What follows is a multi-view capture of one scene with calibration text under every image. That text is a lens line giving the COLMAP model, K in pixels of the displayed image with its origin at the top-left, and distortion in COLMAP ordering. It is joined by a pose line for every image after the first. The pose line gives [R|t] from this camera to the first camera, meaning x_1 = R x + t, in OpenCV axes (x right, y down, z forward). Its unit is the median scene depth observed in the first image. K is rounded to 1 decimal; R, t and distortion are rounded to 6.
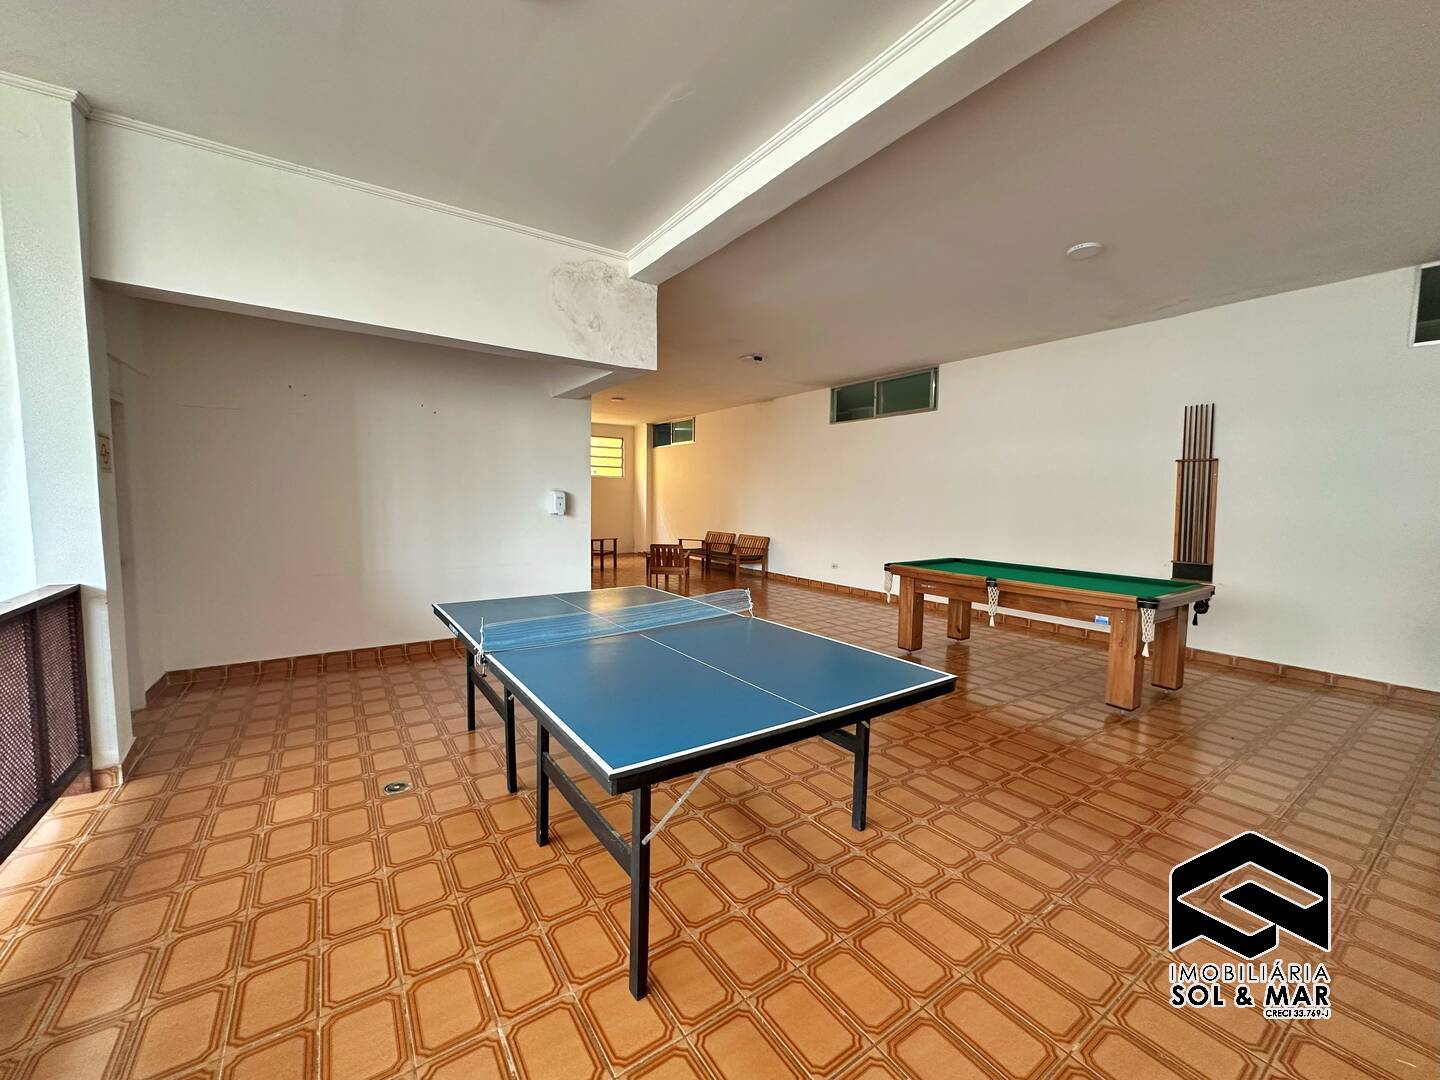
lens RADIAL K [[573.0, 0, 717.5], [0, 573.0, 536.5], [0, 0, 1]] dist [-0.001278, 0.000313]
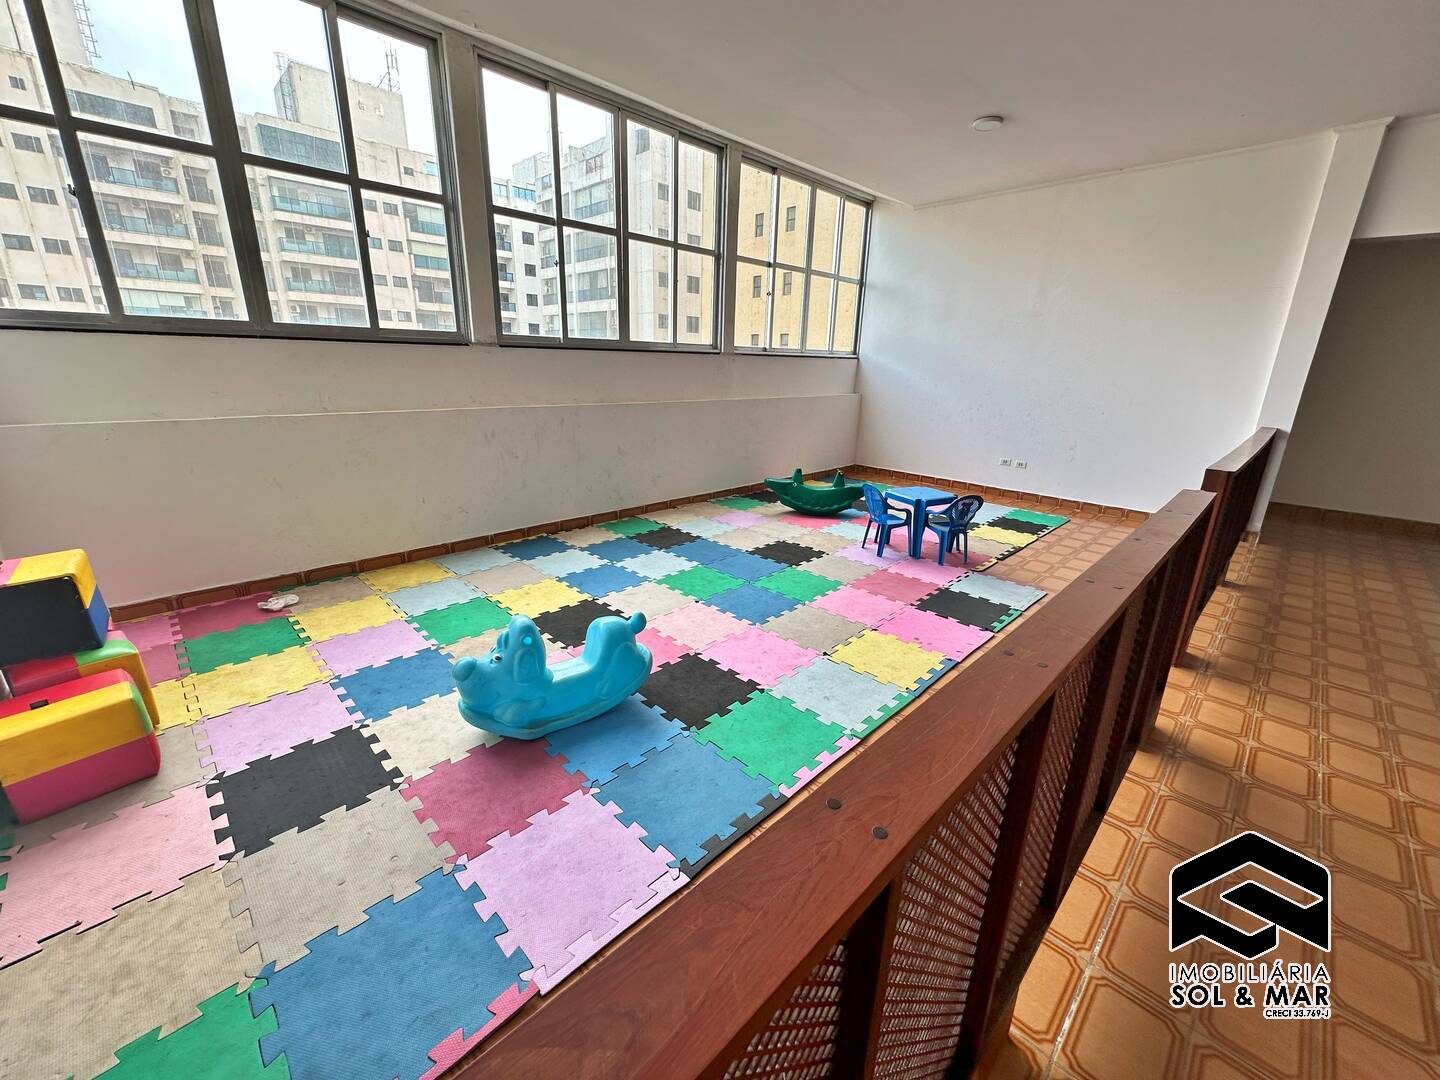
lens RADIAL K [[573.0, 0, 719.2], [0, 573.0, 537.3], [0, 0, 1]] dist [-0.001278, 0.000313]
pose [[0.166841, 0.276749, -0.946348, 0.380524], [-0.076495, 0.960541, 0.267414, 0.067123], [0.983012, 0.027775, 0.181427, -1.014385]]
